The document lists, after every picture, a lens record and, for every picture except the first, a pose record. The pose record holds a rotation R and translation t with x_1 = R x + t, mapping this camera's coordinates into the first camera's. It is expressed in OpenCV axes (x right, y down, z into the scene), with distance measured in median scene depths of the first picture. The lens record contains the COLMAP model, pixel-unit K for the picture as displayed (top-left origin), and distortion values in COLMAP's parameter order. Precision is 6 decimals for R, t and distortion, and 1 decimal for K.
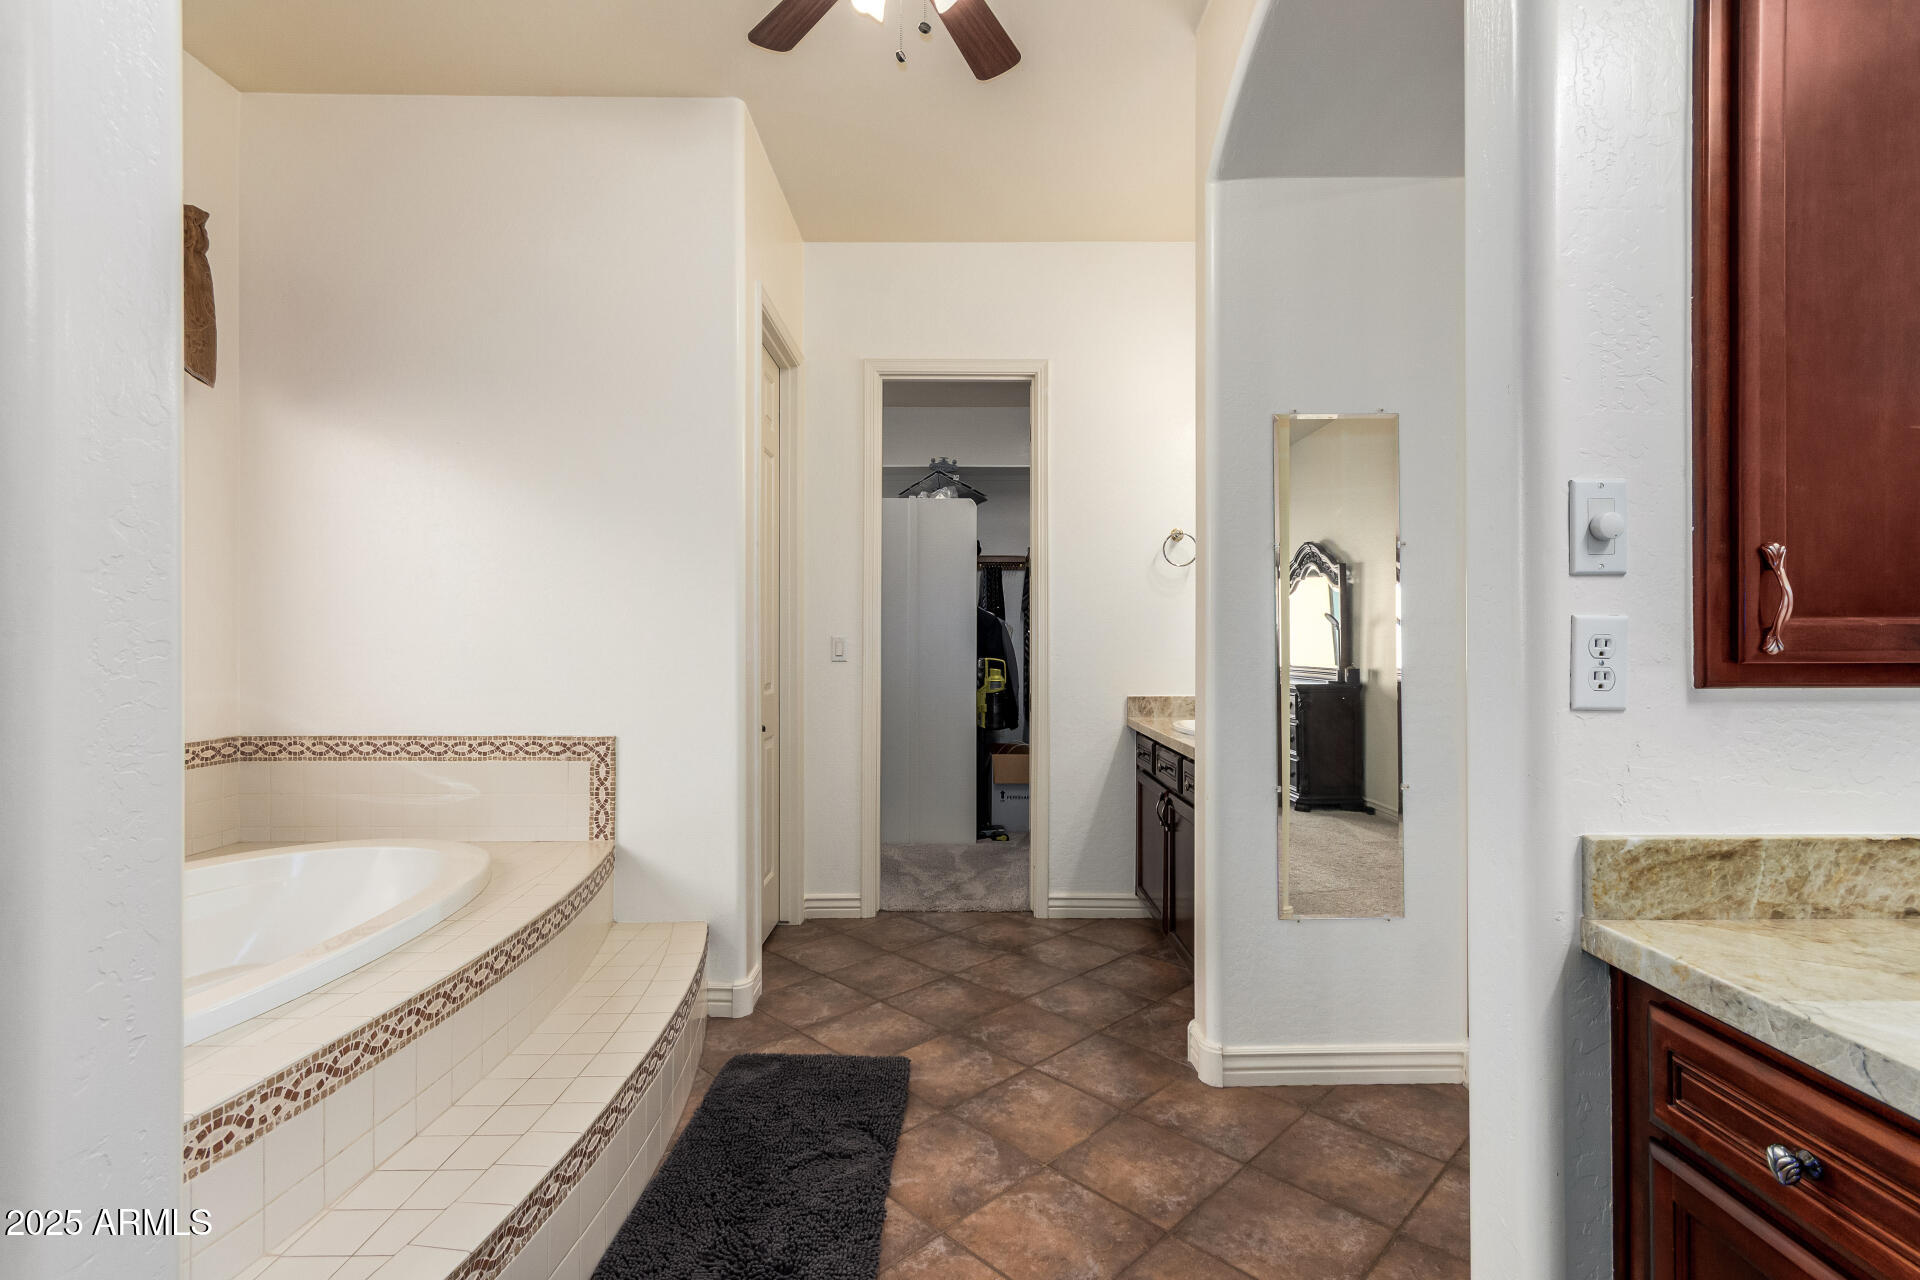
lens RADIAL K [[889.5, 0, 960.0], [0, 889.5, 640.0], [0, 0, 1]] dist [0.001221, -0.000106]
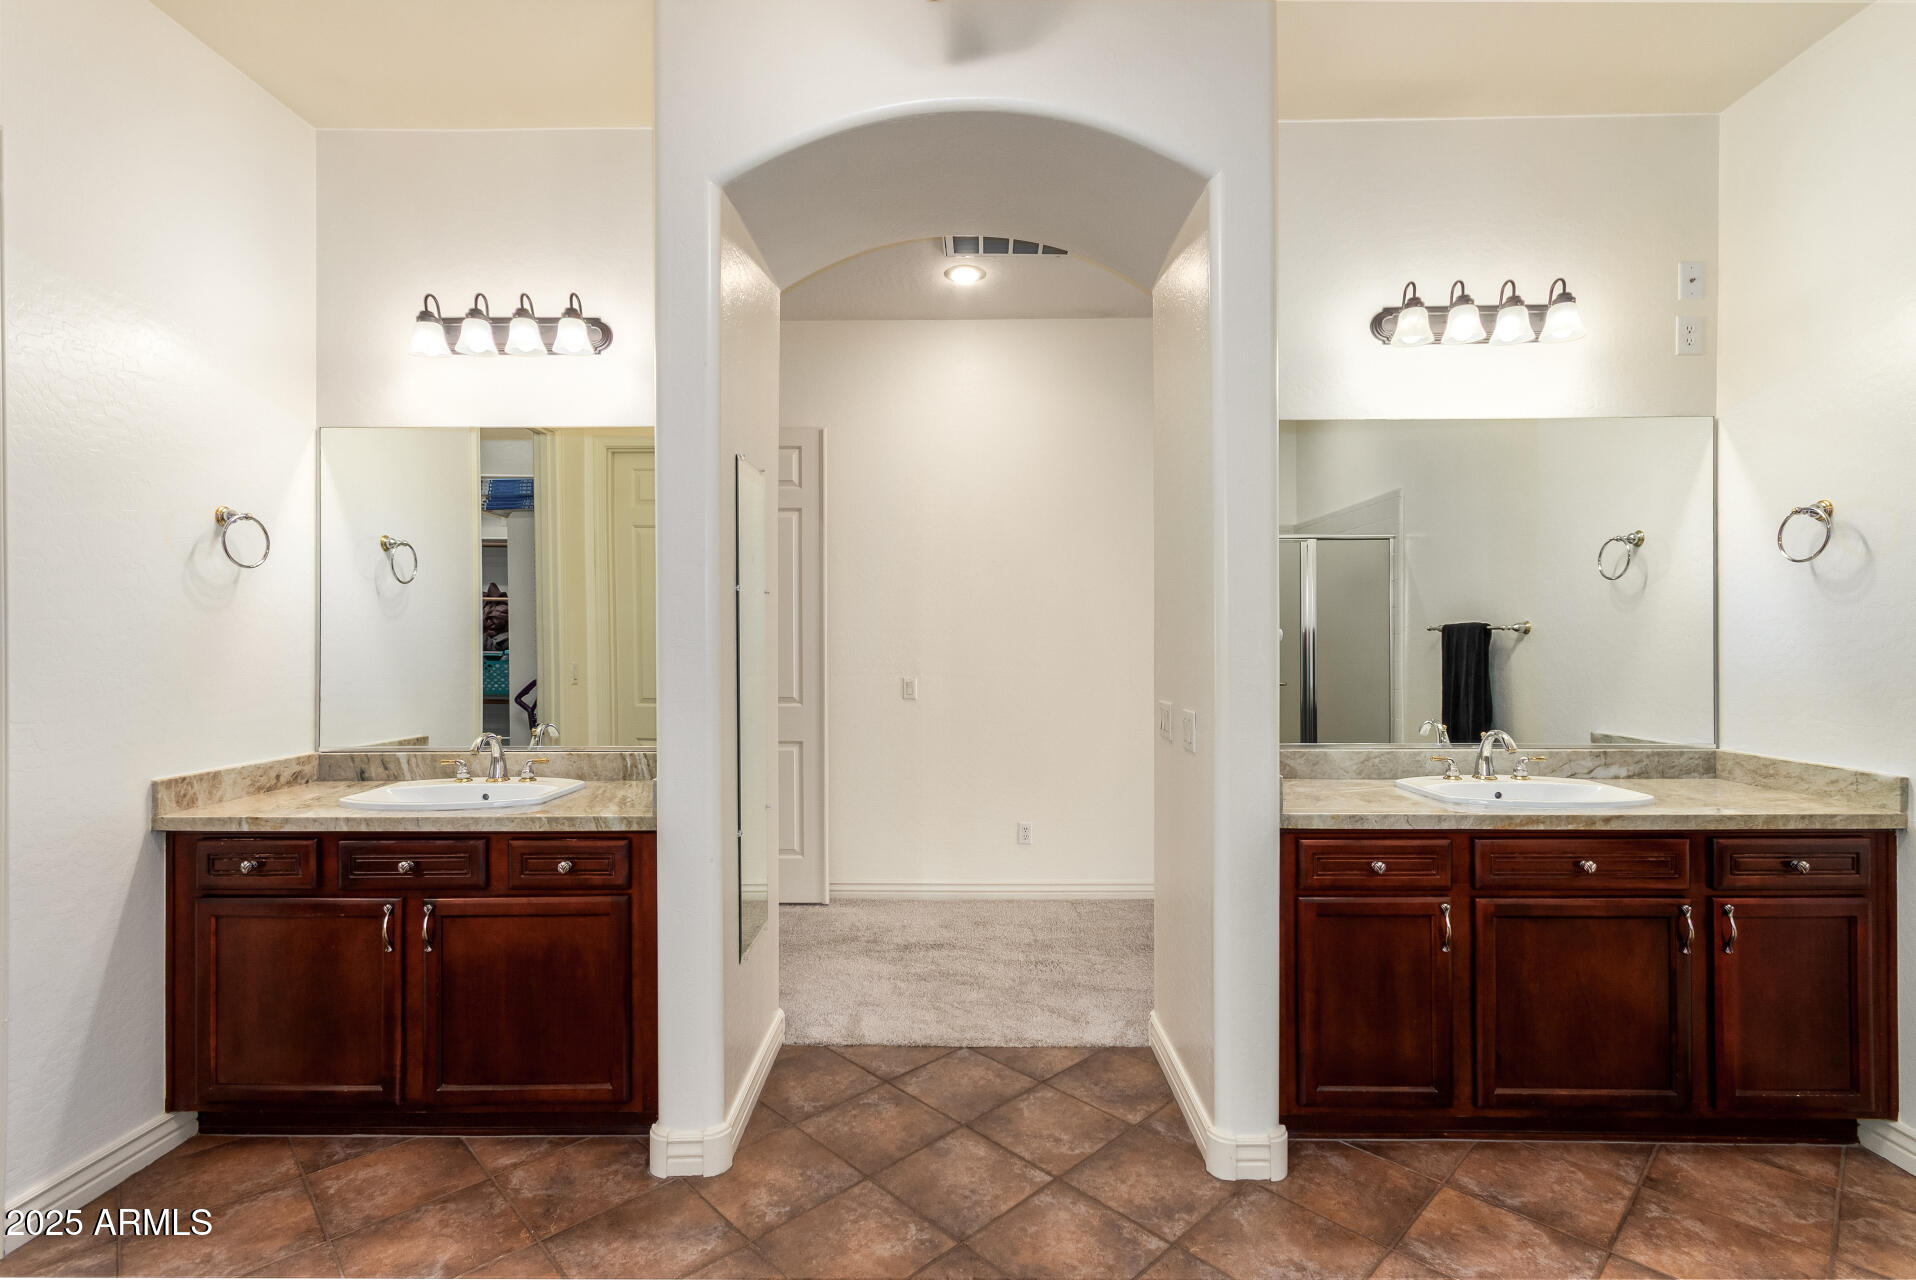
lens RADIAL K [[887.7, 0, 958.0], [0, 887.7, 640.0], [0, 0, 1]] dist [0.001221, -0.000106]
pose [[0.003350, 0.002593, 0.999991, -0.708829], [-0.002283, 0.999994, -0.002586, -0.051861], [-0.999992, -0.002274, 0.003355, 0.843592]]
